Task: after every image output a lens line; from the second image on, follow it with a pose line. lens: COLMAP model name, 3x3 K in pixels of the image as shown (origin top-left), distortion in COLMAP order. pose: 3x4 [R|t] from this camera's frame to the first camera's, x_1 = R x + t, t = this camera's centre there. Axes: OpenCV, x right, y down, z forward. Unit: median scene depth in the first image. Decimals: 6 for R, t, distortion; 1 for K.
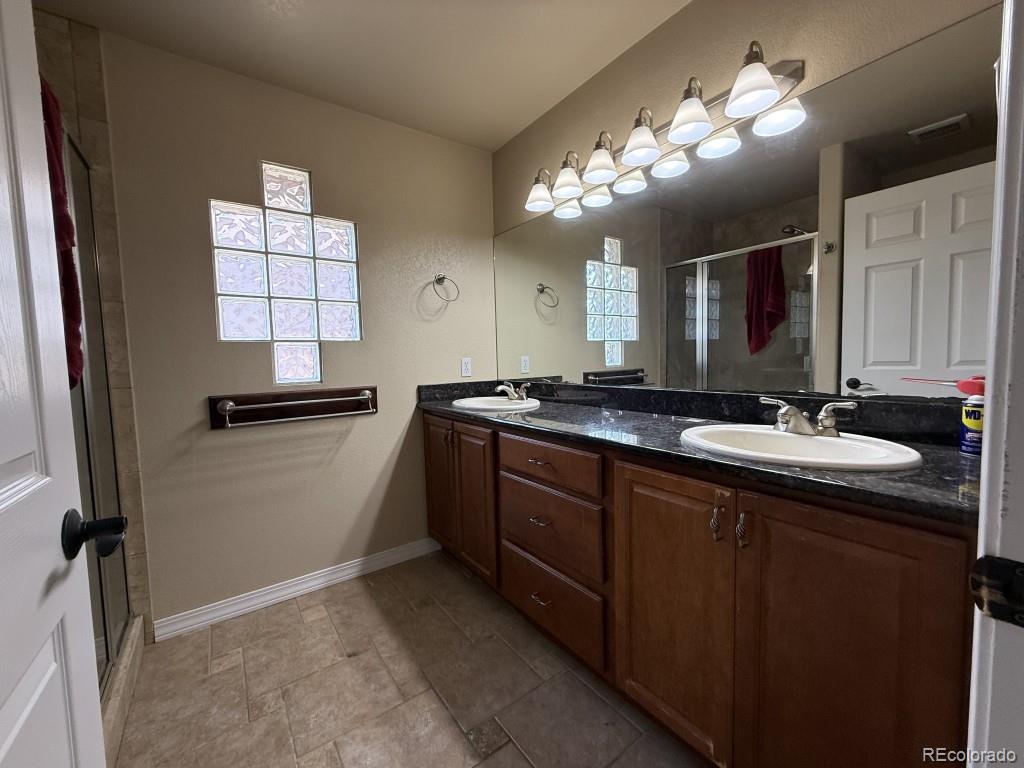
lens RADIAL K [[411.6, 0, 507.3], [0, 411.6, 383.6], [0, 0, 1]] dist [0.001953, -0.000178]
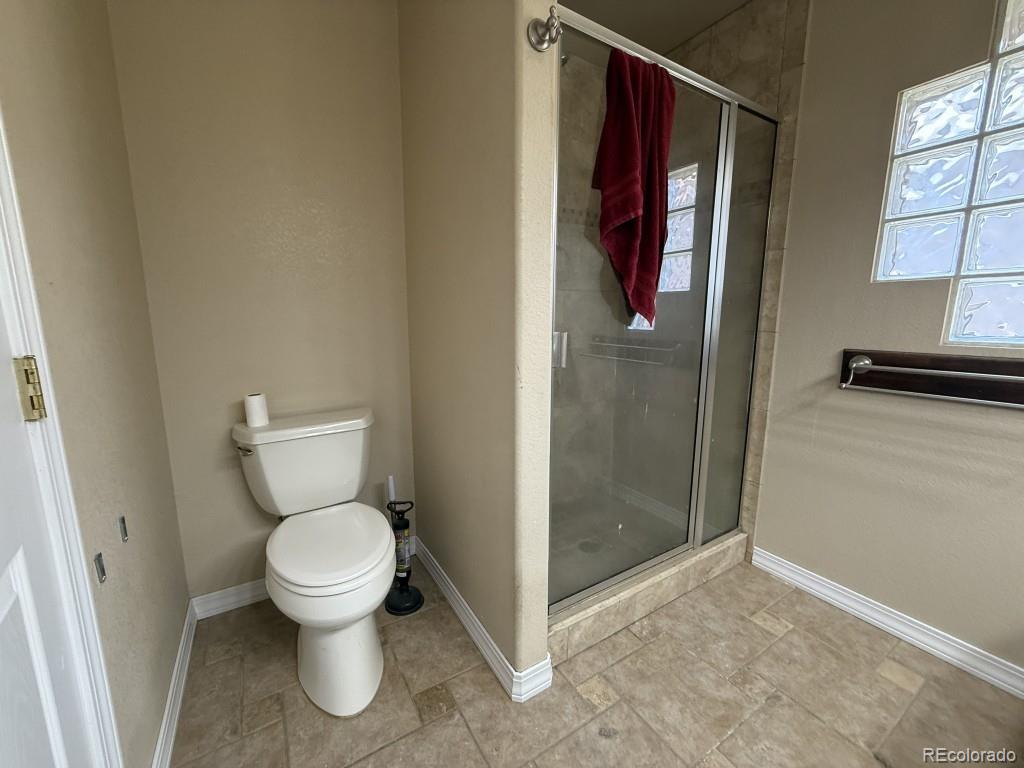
lens RADIAL K [[411.6, 0, 510.9], [0, 411.6, 383.5], [0, 0, 1]] dist [0.001953, -0.000178]
pose [[-0.072366, 0.188507, -0.979402, 0.185638], [-0.062635, 0.979179, 0.193092, -0.021392], [0.995409, 0.075318, -0.059052, 0.376487]]
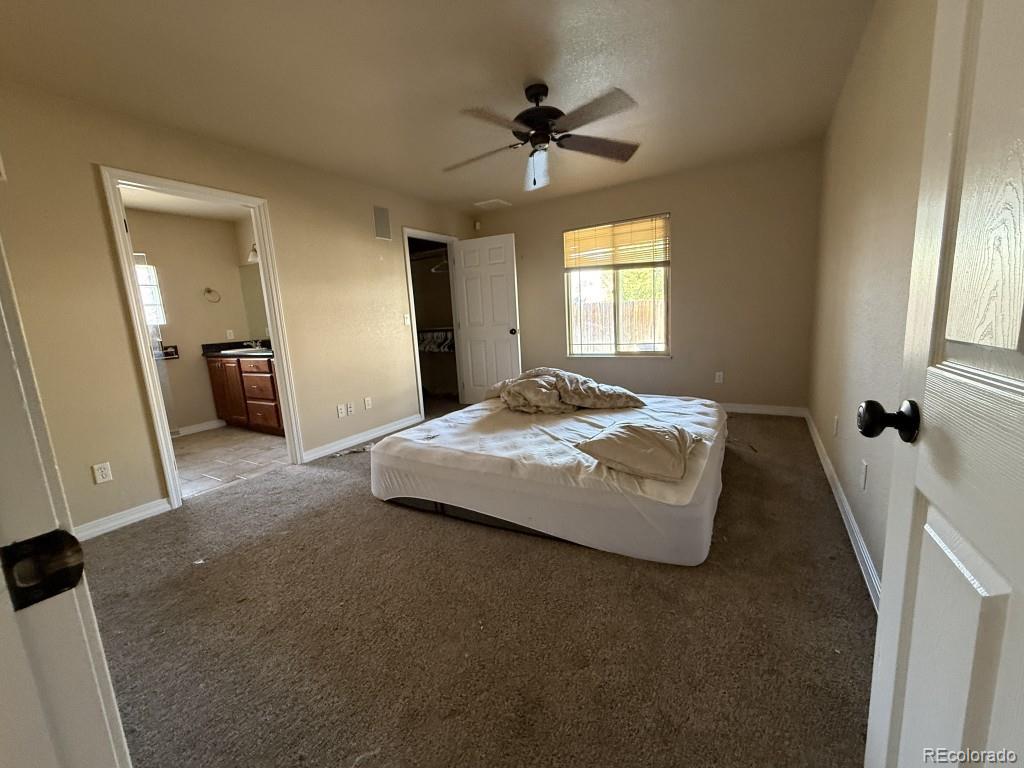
lens RADIAL K [[411.6, 0, 514.9], [0, 411.6, 385.2], [0, 0, 1]] dist [0.001953, -0.000178]
pose [[0.913073, -0.089527, 0.397847, 0.525575], [0.056607, 0.993984, 0.093759, 0.140177], [-0.403847, -0.063088, 0.912649, -2.117161]]
